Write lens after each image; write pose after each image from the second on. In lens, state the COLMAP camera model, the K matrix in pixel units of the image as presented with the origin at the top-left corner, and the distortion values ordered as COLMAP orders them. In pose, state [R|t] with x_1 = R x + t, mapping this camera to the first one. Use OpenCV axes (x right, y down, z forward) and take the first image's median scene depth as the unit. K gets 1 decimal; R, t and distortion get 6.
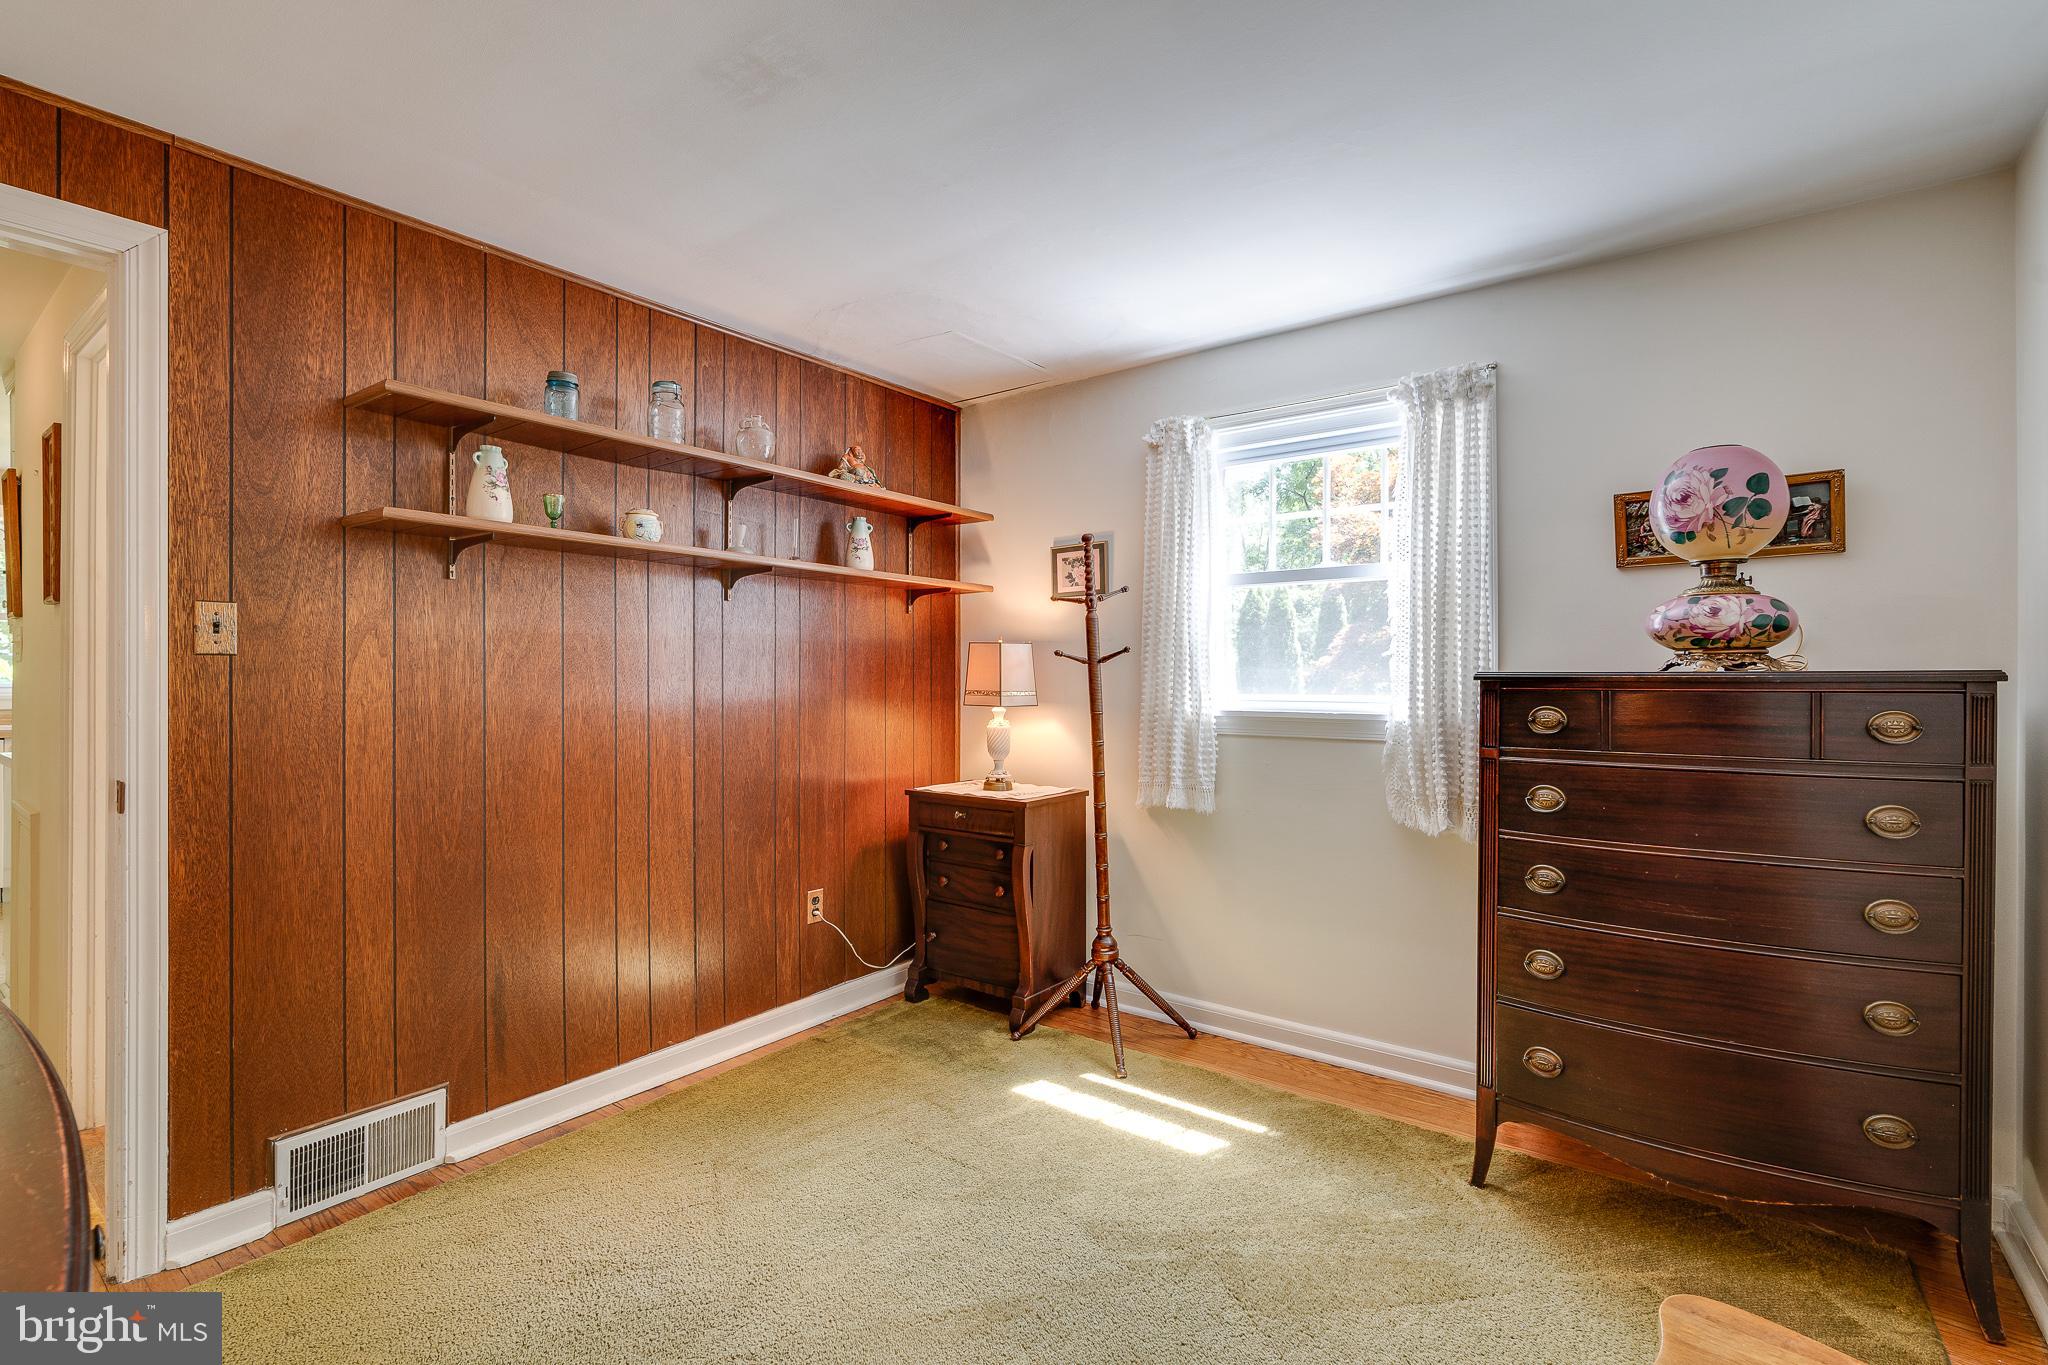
lens RADIAL K [[932.0, 0, 1026.3], [0, 932.0, 679.5], [0, 0, 1]] dist [-0.005382, 0.000292]
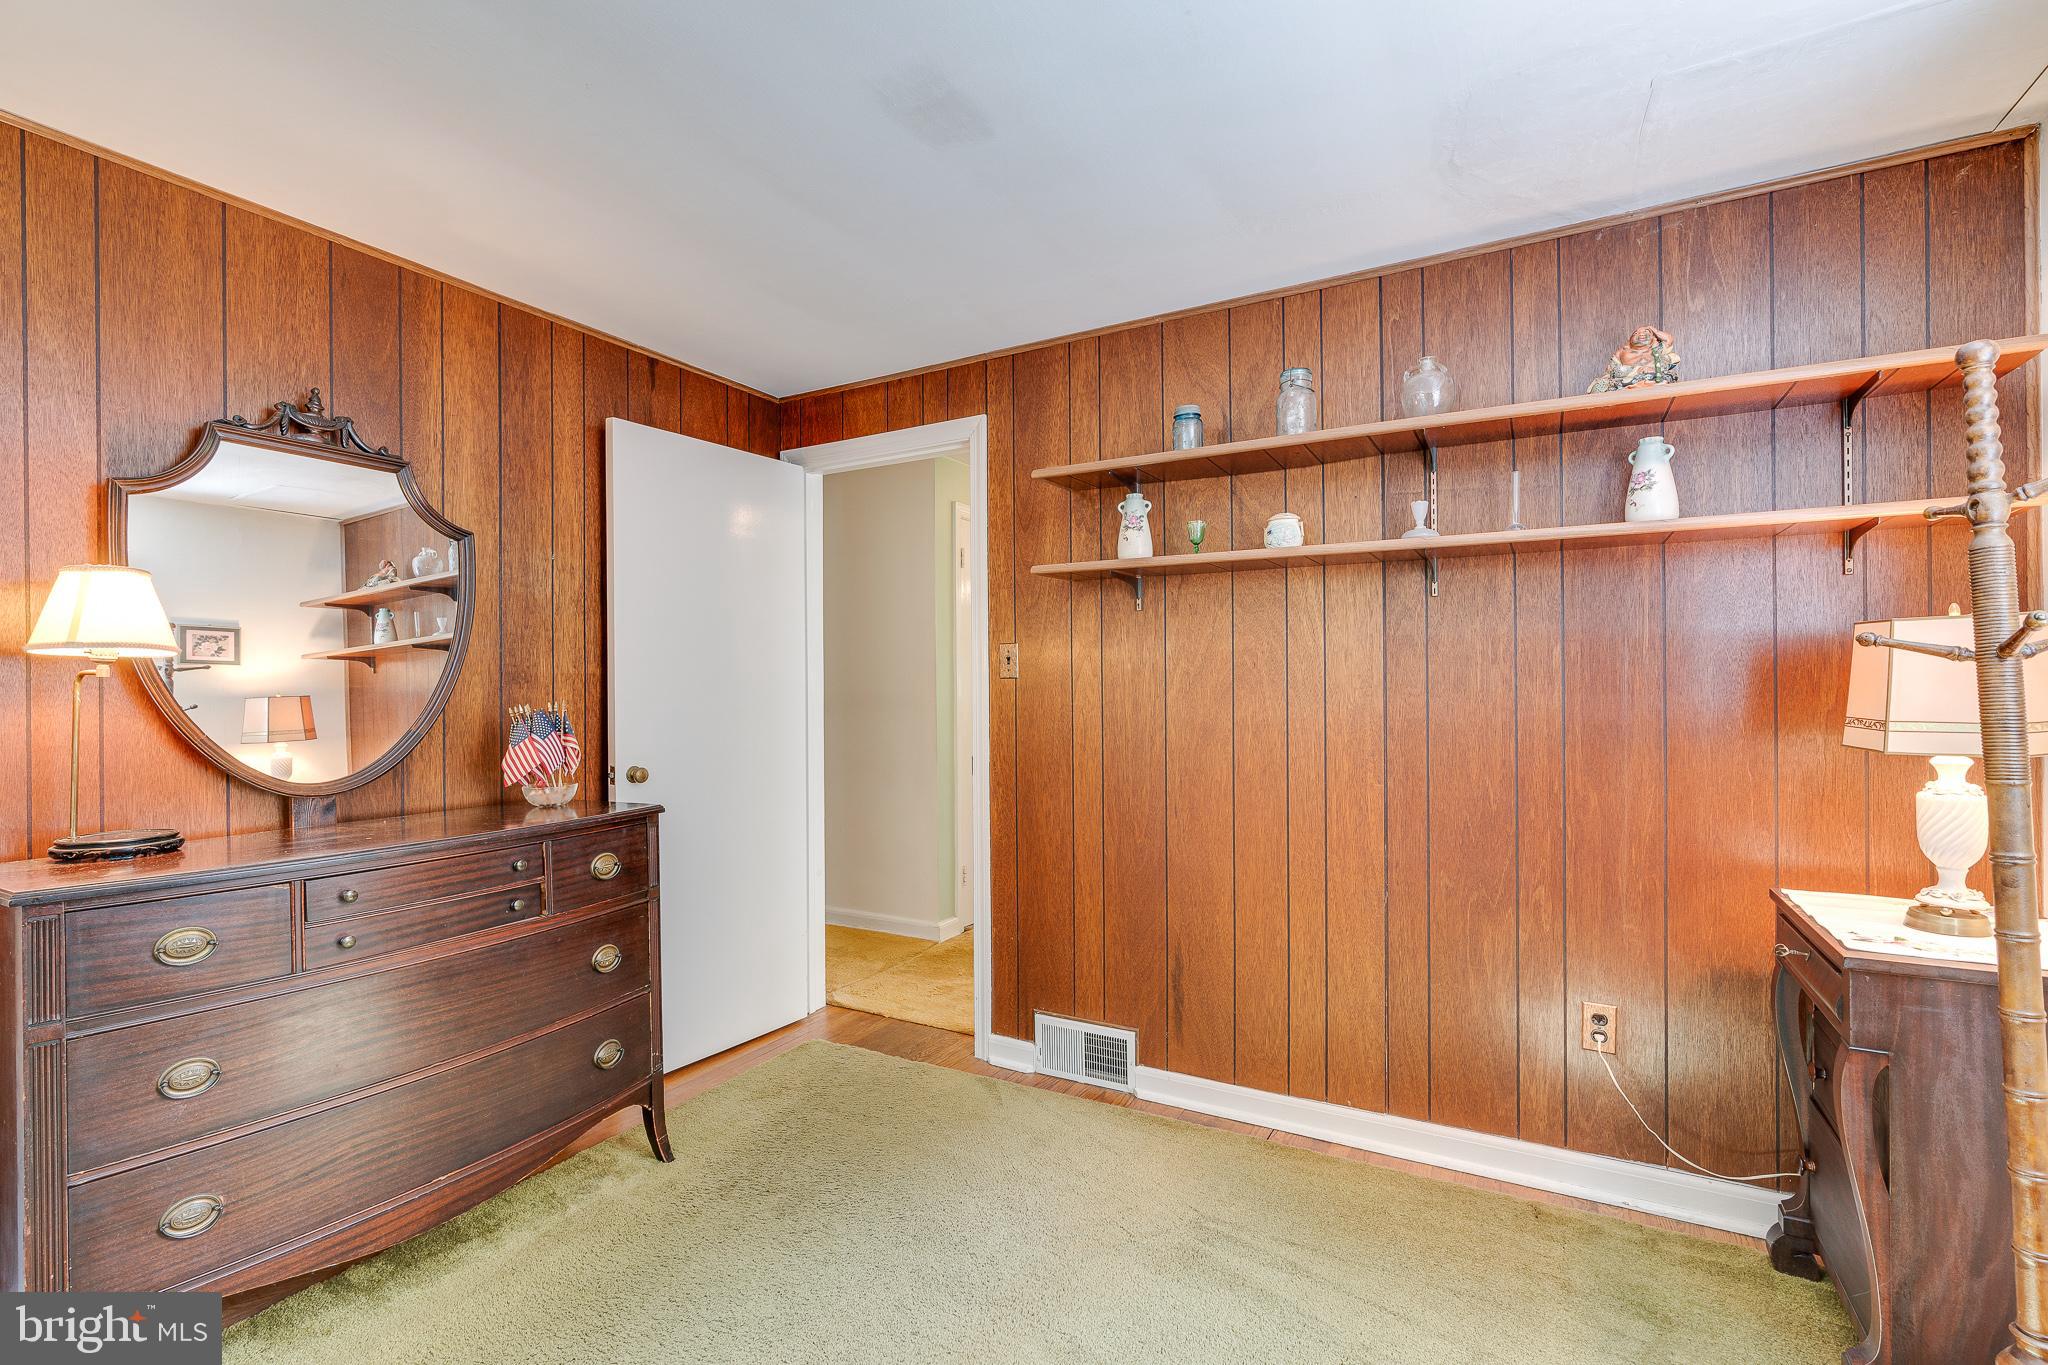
lens RADIAL K [[928.9, 0, 1027.6], [0, 928.9, 693.4], [0, 0, 1]] dist [-0.003710, 0.000547]
pose [[0.131410, 0.004411, -0.991318, 0.547343], [0.003224, 0.999983, 0.004877, -0.007779], [0.991323, -0.003837, 0.131393, 0.699054]]
